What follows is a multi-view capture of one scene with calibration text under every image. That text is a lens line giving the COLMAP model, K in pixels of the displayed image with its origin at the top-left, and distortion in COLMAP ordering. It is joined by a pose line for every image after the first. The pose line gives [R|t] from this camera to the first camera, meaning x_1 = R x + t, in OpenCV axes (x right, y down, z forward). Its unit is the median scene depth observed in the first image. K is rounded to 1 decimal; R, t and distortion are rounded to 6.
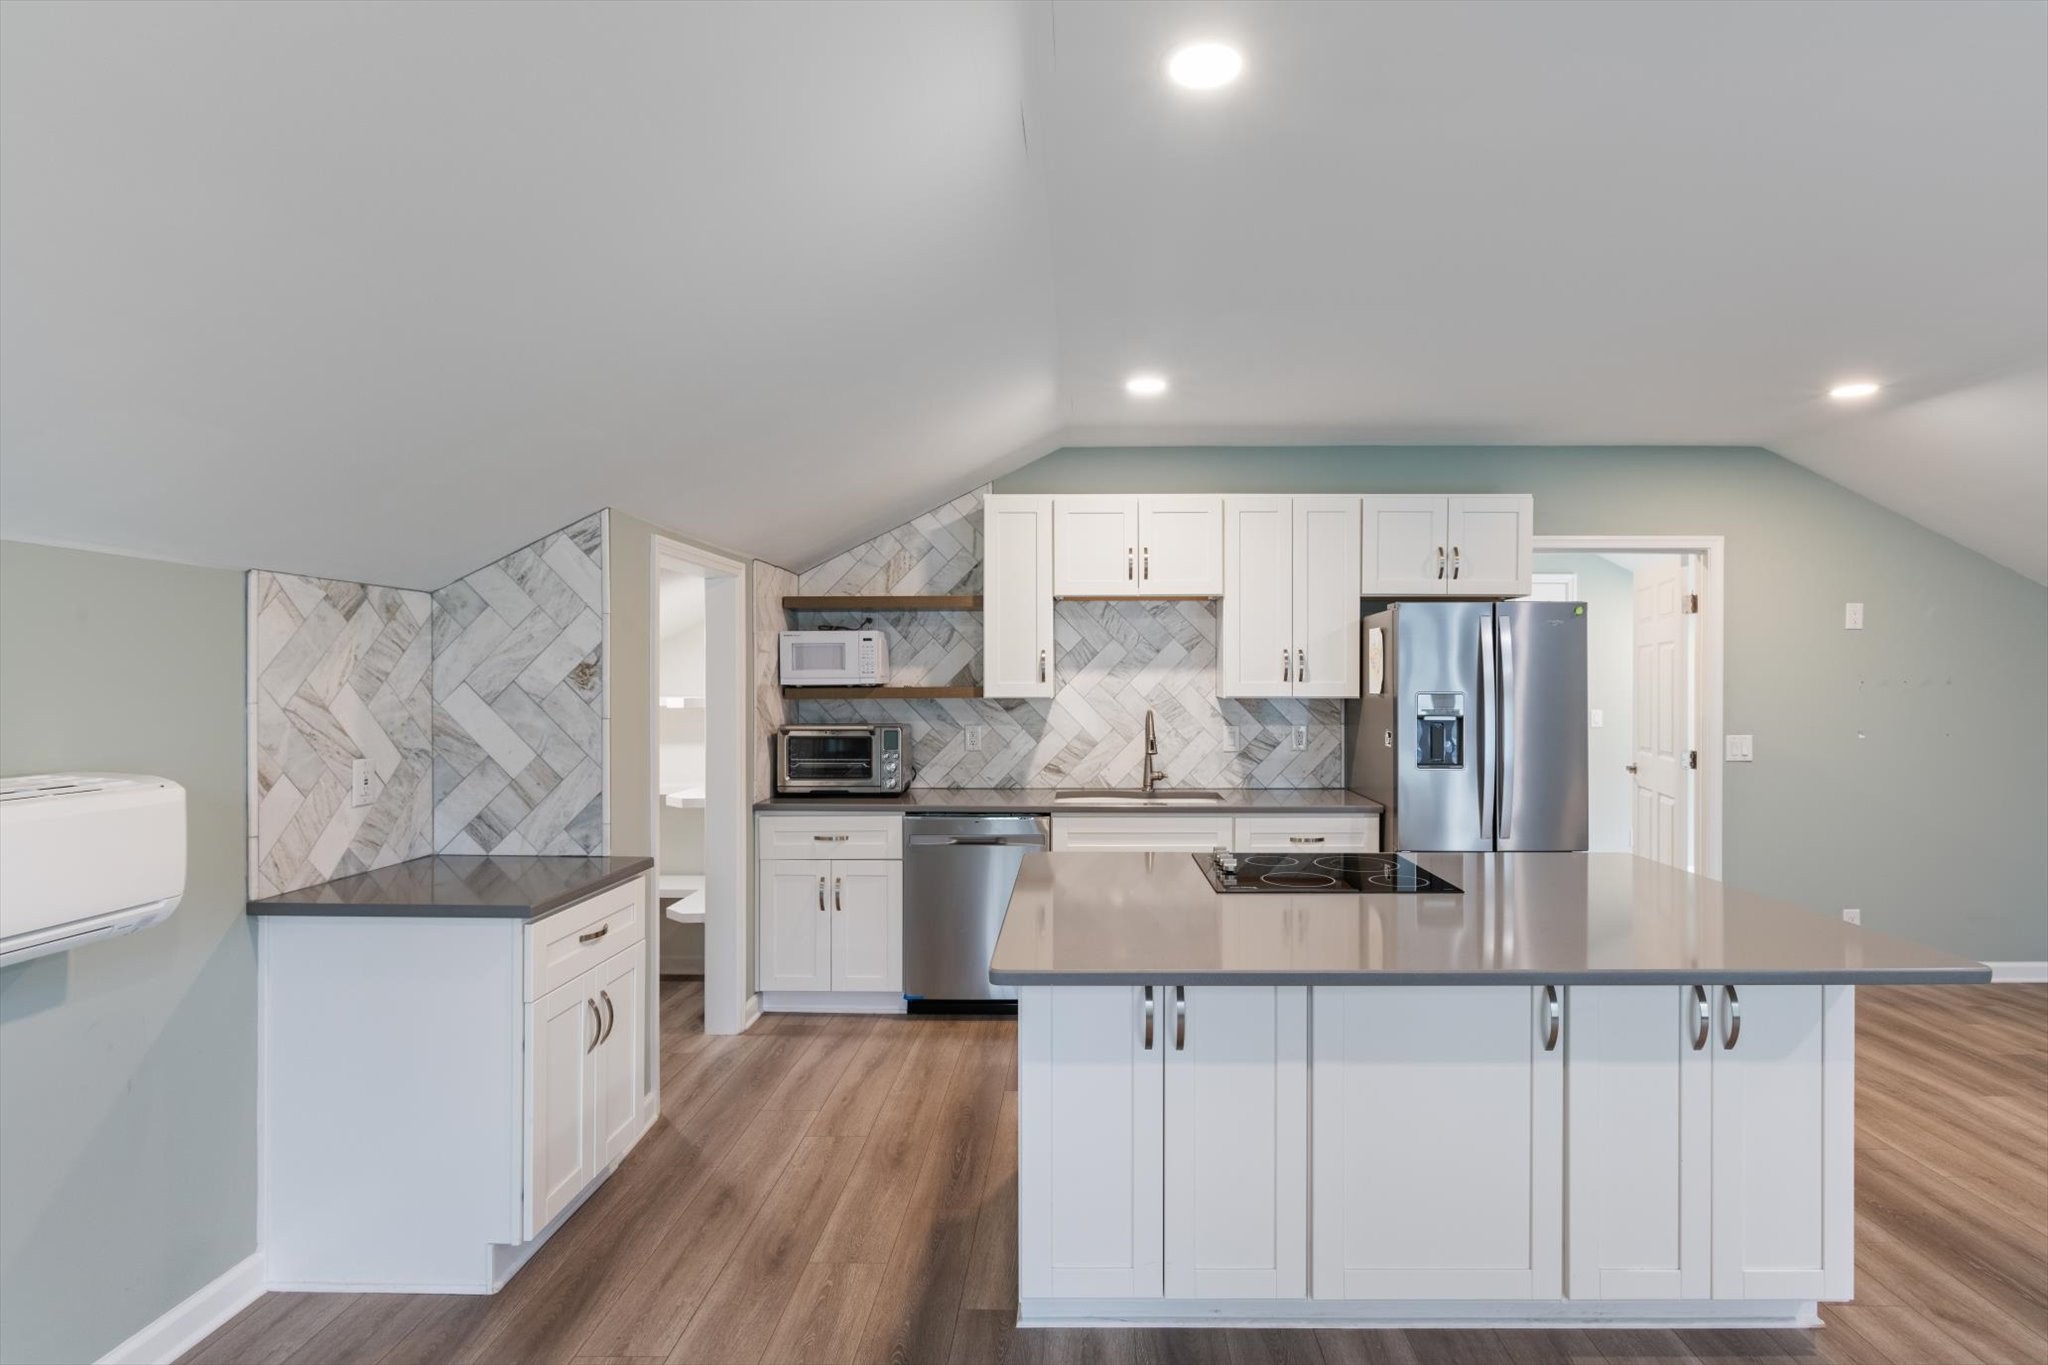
lens RADIAL K [[1032.4, 0, 1090.0], [0, 1032.4, 686.4], [0, 0, 1]] dist [-0.000137, -0.000260]
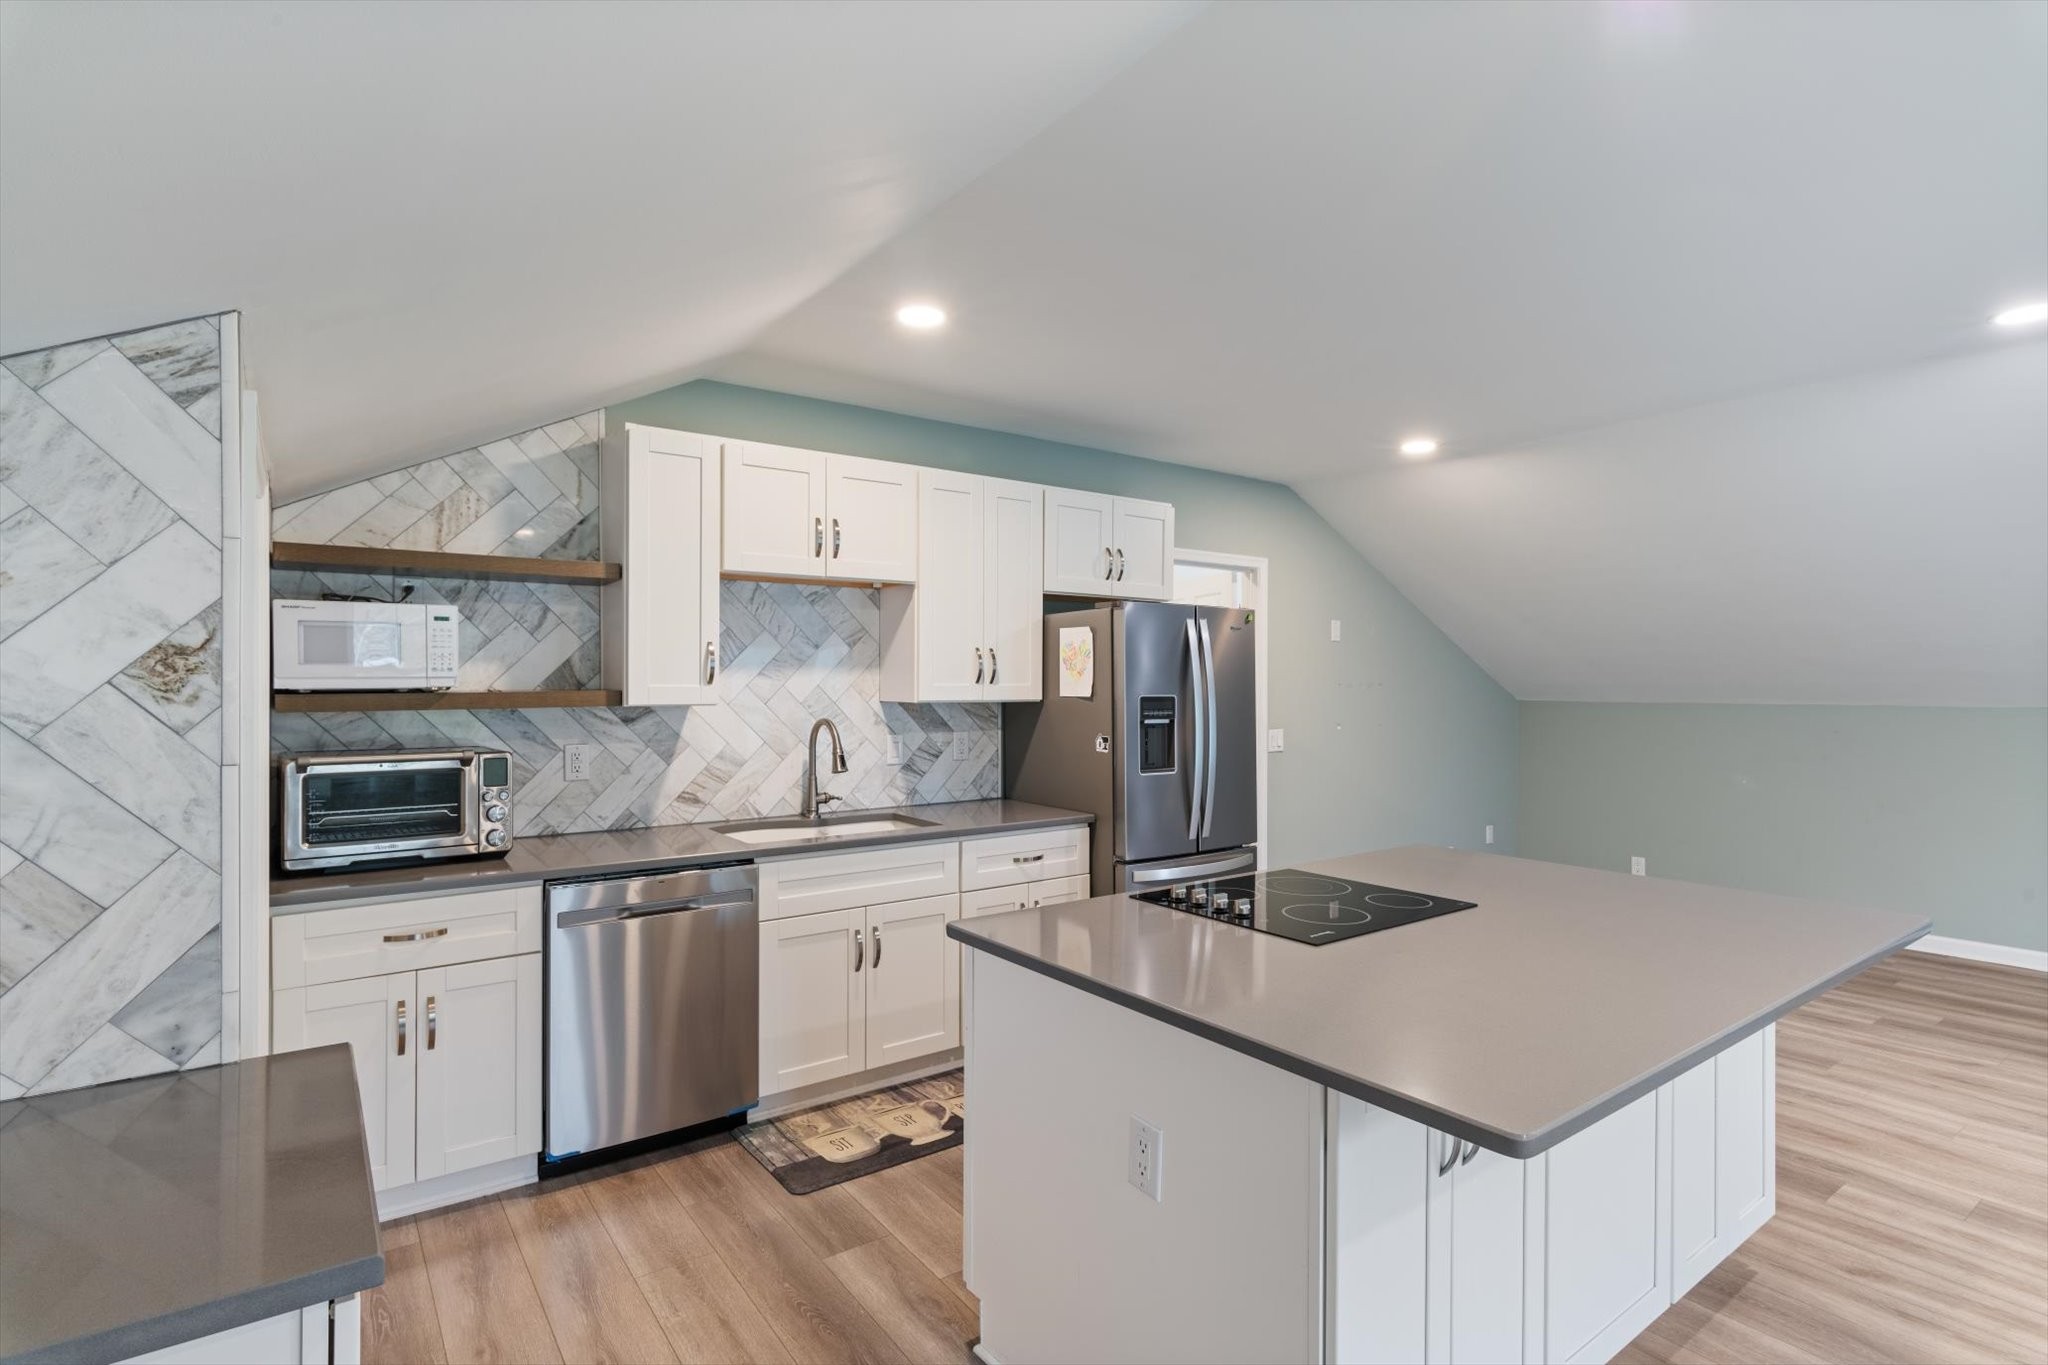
lens RADIAL K [[998.0, 0, 1024.0], [0, 998.0, 682.5], [0, 0, 1]] dist [-0.000937, -0.000097]
pose [[0.807229, 0.000839, 0.590238, -0.279198], [0.001870, 0.999990, -0.003979, -0.002038], [-0.590235, 0.004316, 0.807220, 0.268380]]
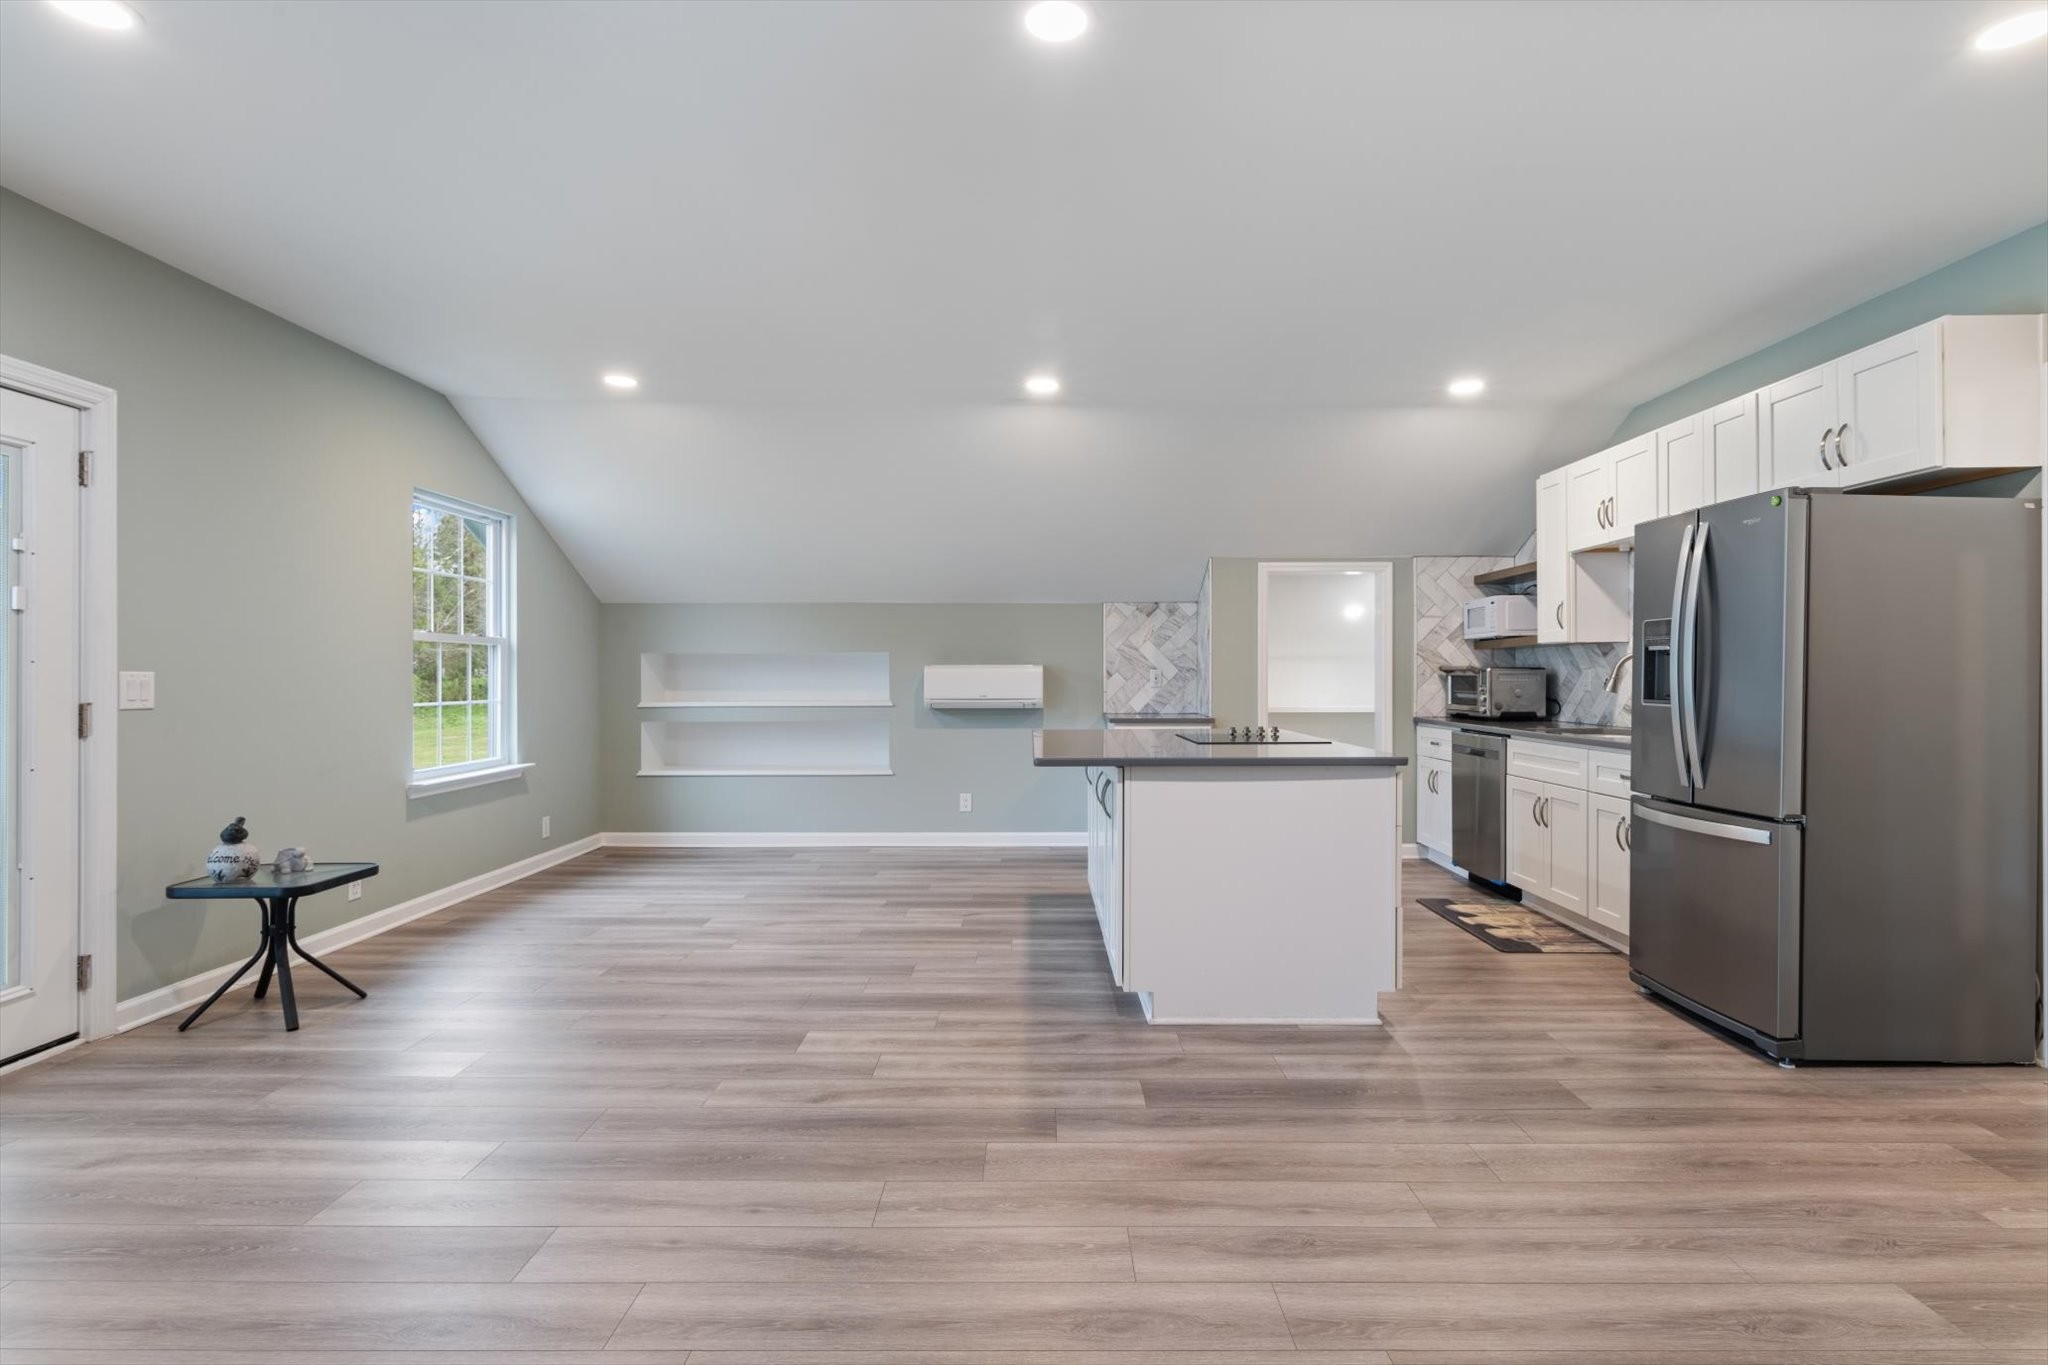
lens RADIAL K [[1015.5, 0, 1024.0], [0, 1015.5, 682.5], [0, 0, 1]] dist [0.002996, 0.000379]
pose [[-0.013032, 0.006399, -0.999895, 1.062227], [-0.005158, 0.999966, 0.006466, 0.050220], [0.999902, 0.005242, -0.012999, 0.398412]]
